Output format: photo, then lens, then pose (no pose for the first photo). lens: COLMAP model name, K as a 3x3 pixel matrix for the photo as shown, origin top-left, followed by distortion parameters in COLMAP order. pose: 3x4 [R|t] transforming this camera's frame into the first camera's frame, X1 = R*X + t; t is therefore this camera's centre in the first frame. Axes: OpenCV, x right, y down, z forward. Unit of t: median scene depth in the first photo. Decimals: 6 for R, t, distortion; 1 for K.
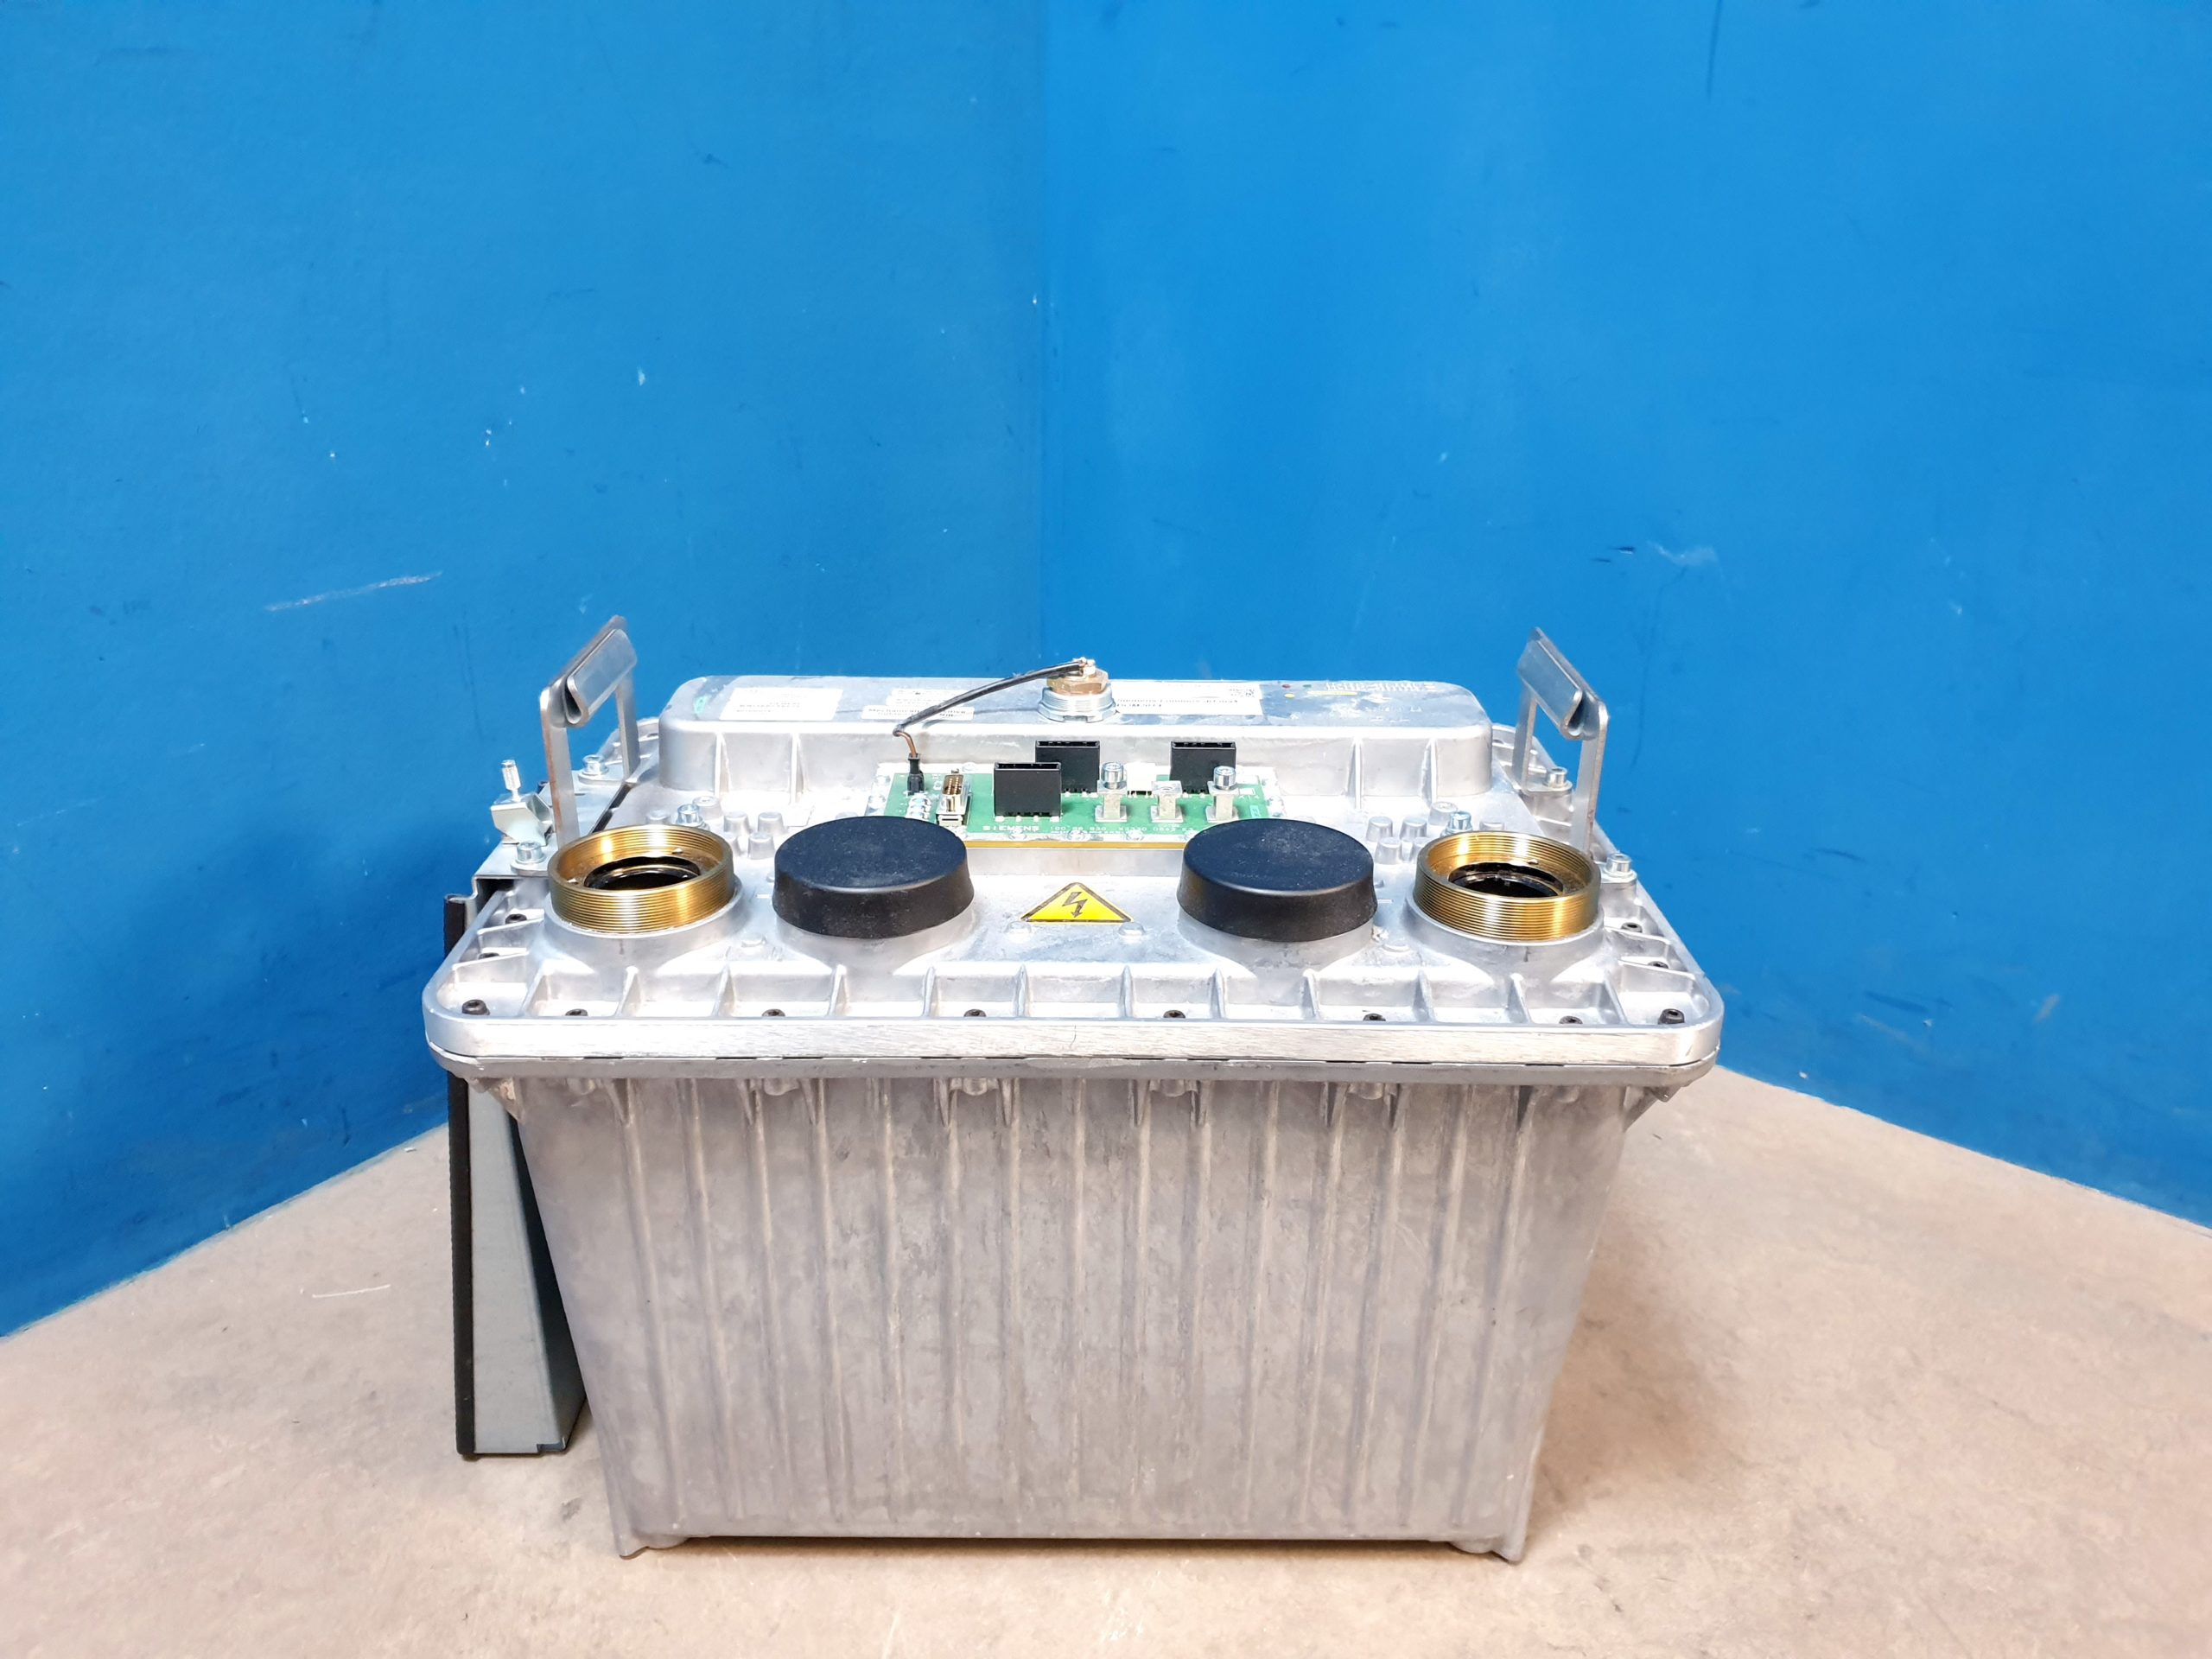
lens RADIAL K [[1738.6, 0, 1072.7], [0, 1738.6, 832.7], [0, 0, 1]] dist [-0.035013, 0.068702]
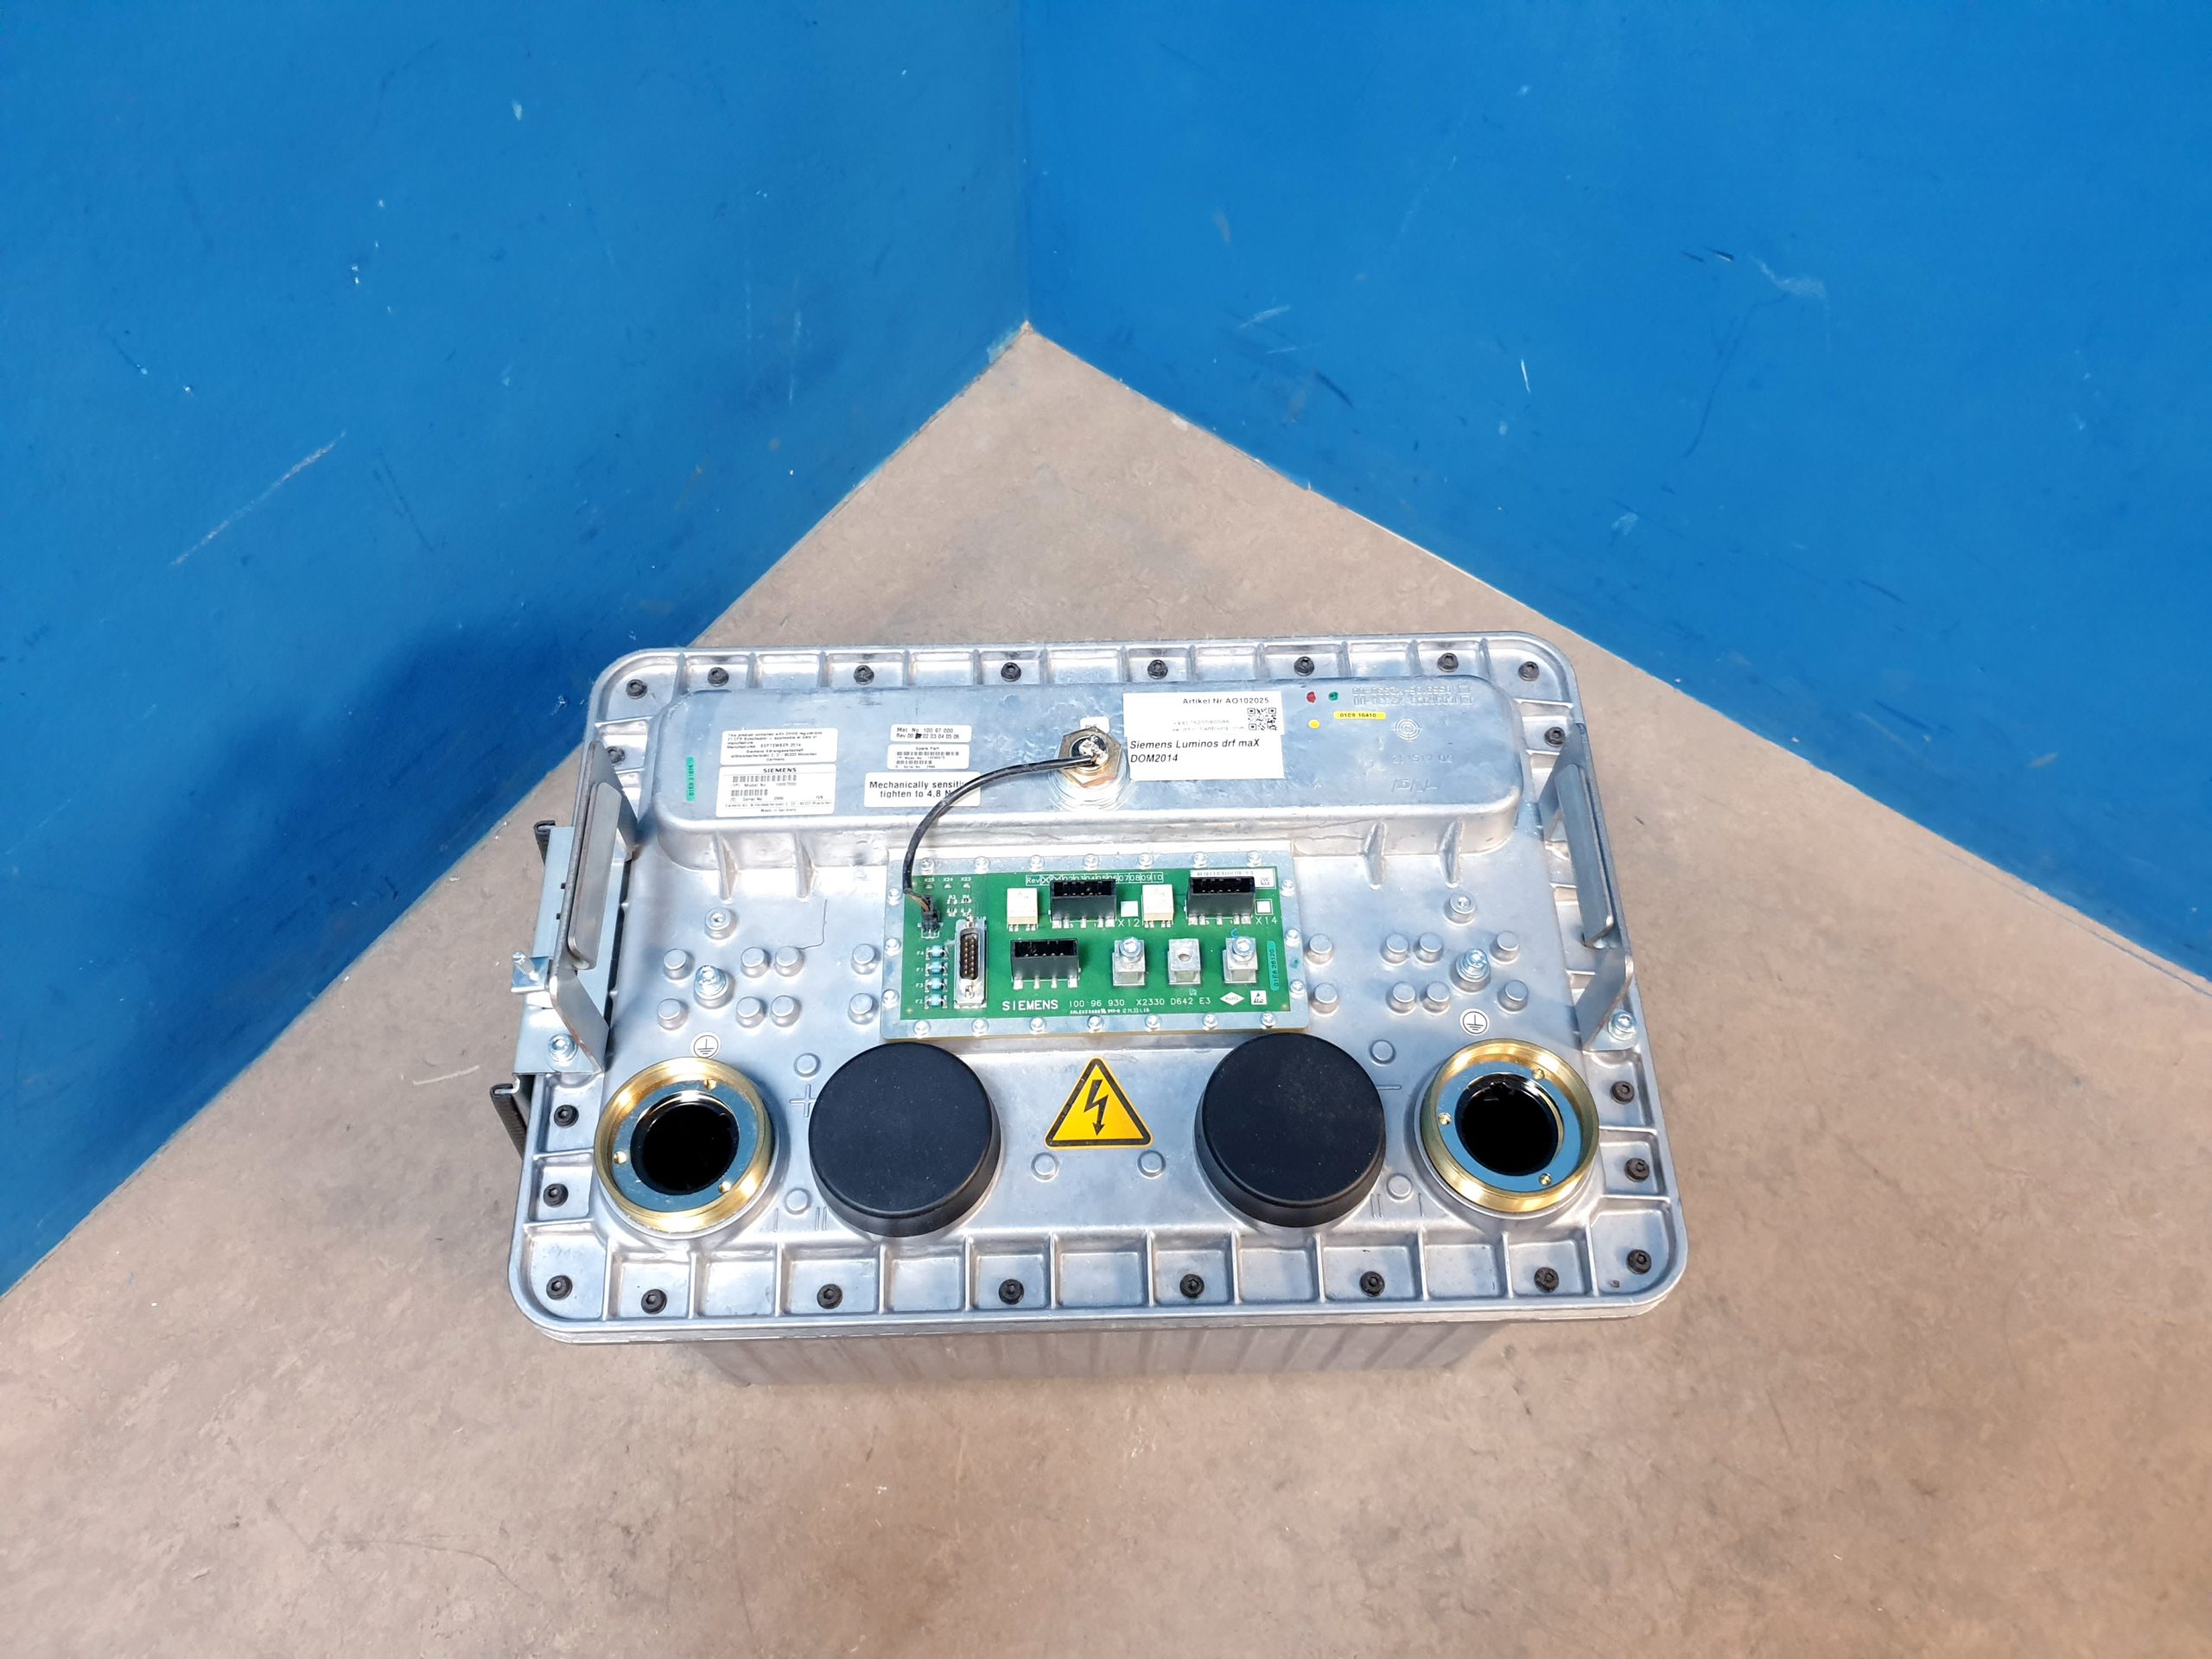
lens RADIAL K [[1738.6, 0, 1079.4], [0, 1738.6, 806.5], [0, 0, 1]] dist [-0.035013, 0.068702]
pose [[0.999584, -0.028800, 0.001755, -0.005019], [0.022053, 0.801791, 0.597197, -0.656910], [-0.018606, -0.596910, 0.802092, 0.240915]]
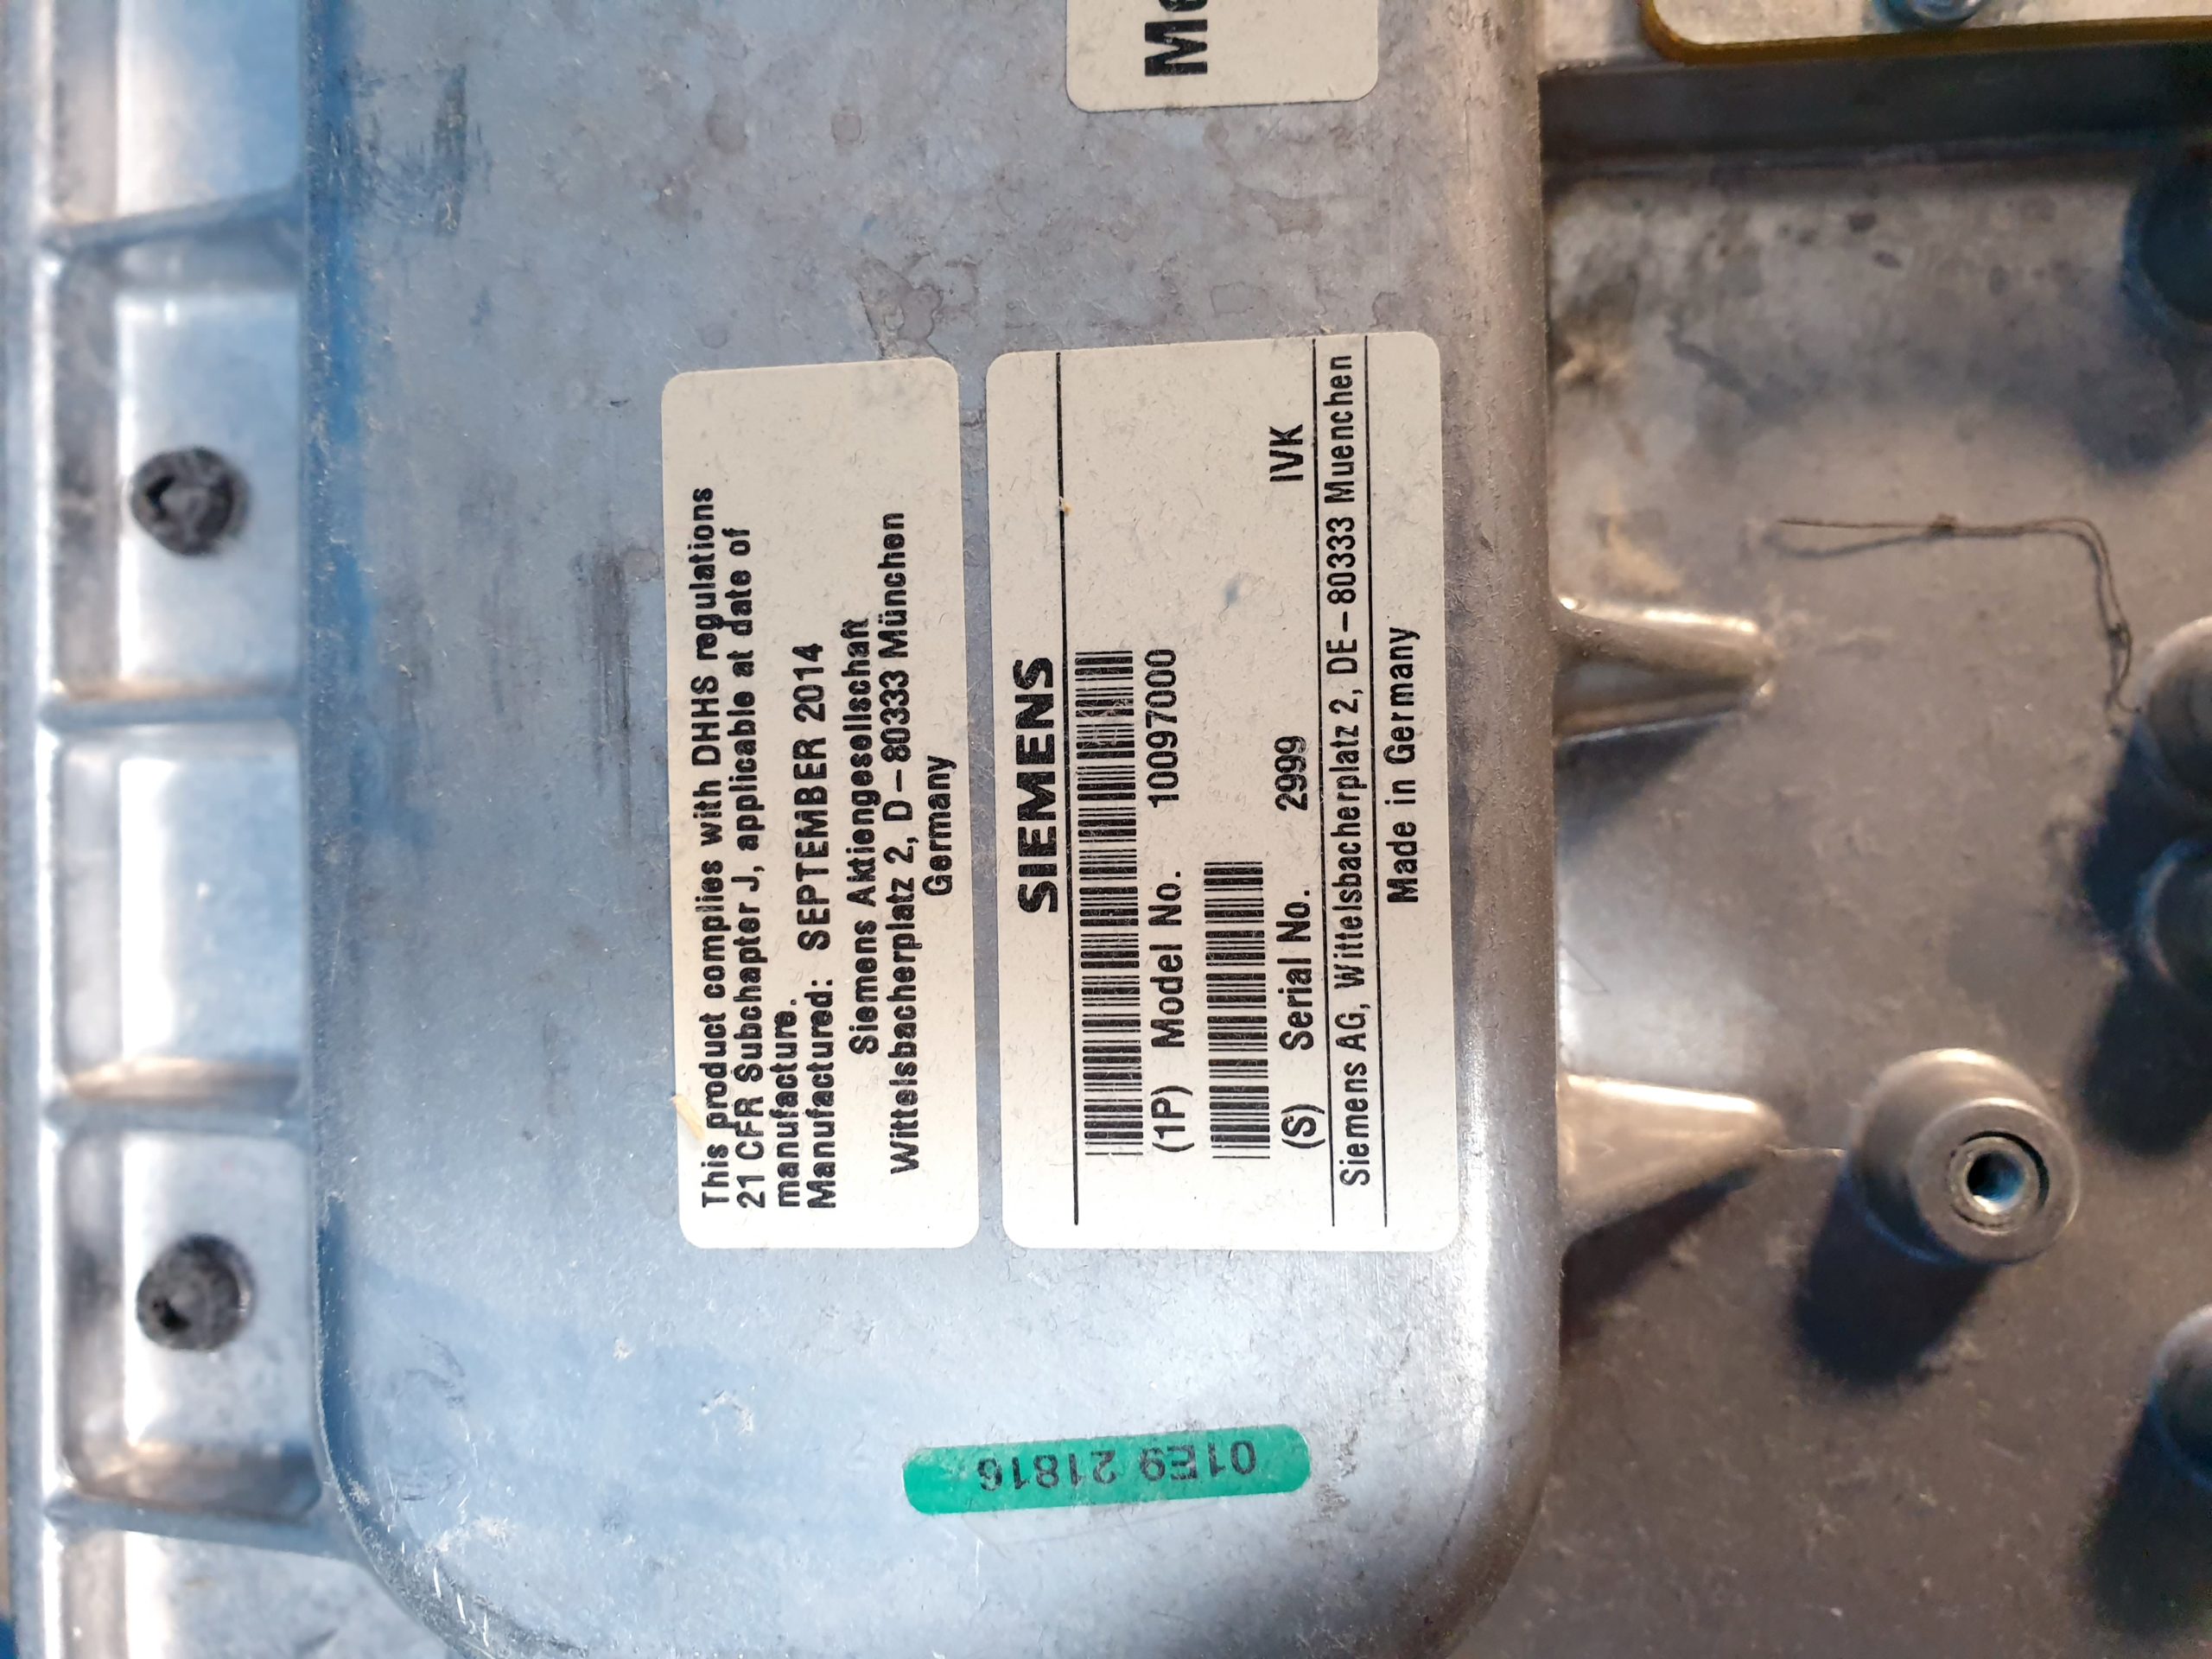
lens RADIAL K [[1738.6, 0, 1006.1], [0, 1738.6, 798.4], [0, 0, 1]] dist [-0.035013, 0.068702]
pose [[-0.016511, -0.999535, 0.025632, -0.179935], [0.531188, 0.012950, 0.847155, -0.188301], [-0.847093, 0.027603, 0.530727, 0.993394]]
